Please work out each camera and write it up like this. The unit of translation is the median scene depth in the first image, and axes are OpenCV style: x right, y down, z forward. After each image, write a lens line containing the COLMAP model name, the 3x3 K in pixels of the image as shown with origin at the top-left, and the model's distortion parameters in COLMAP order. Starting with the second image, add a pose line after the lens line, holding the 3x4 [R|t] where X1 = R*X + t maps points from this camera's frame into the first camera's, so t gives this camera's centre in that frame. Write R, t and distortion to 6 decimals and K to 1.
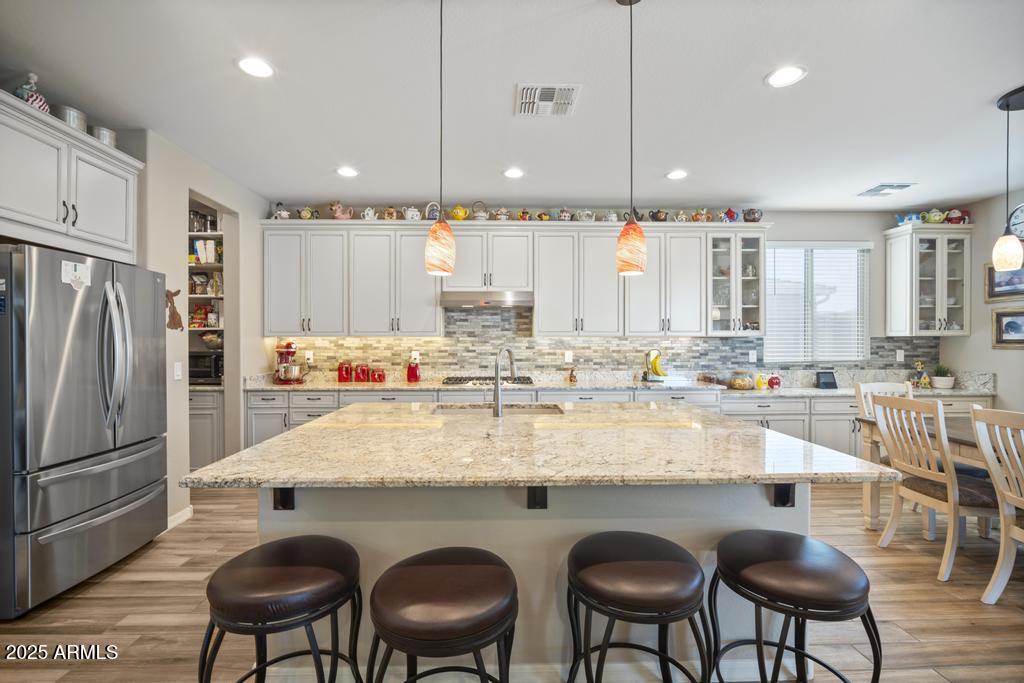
lens RADIAL K [[446.3, 0, 509.5], [0, 446.3, 346.5], [0, 0, 1]] dist [-0.015358, 0.000891]
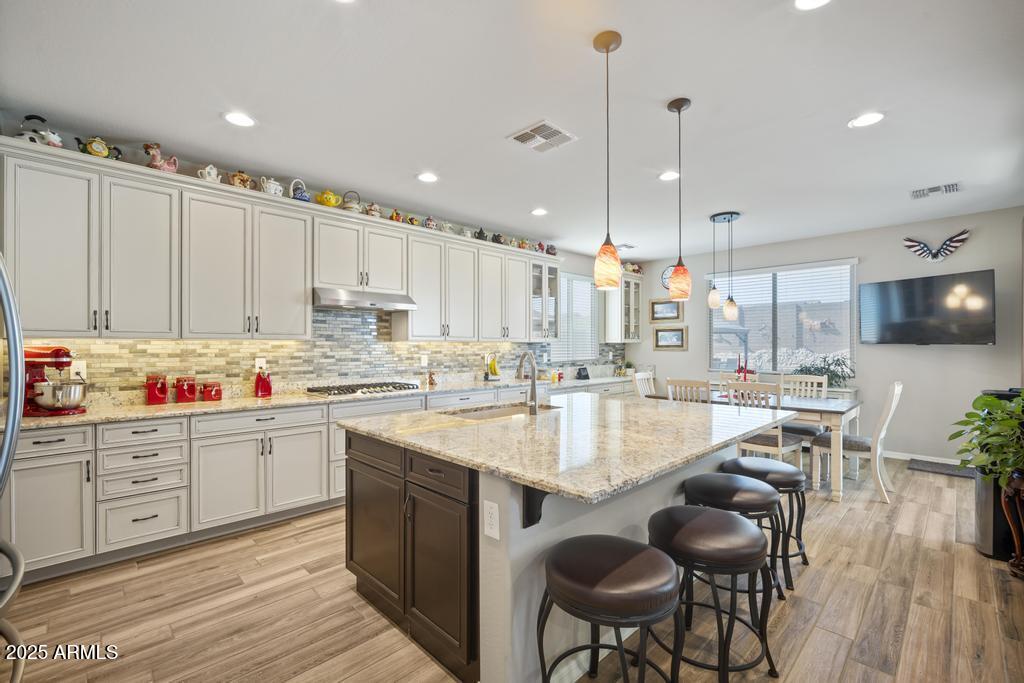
lens RADIAL K [[446.3, 0, 509.5], [0, 446.3, 346.5], [0, 0, 1]] dist [-0.015358, 0.000891]
pose [[0.730384, 0.000227, 0.683037, -0.433520], [0.006143, 0.999957, -0.006900, -0.002163], [-0.683009, 0.009236, 0.730351, 0.121273]]
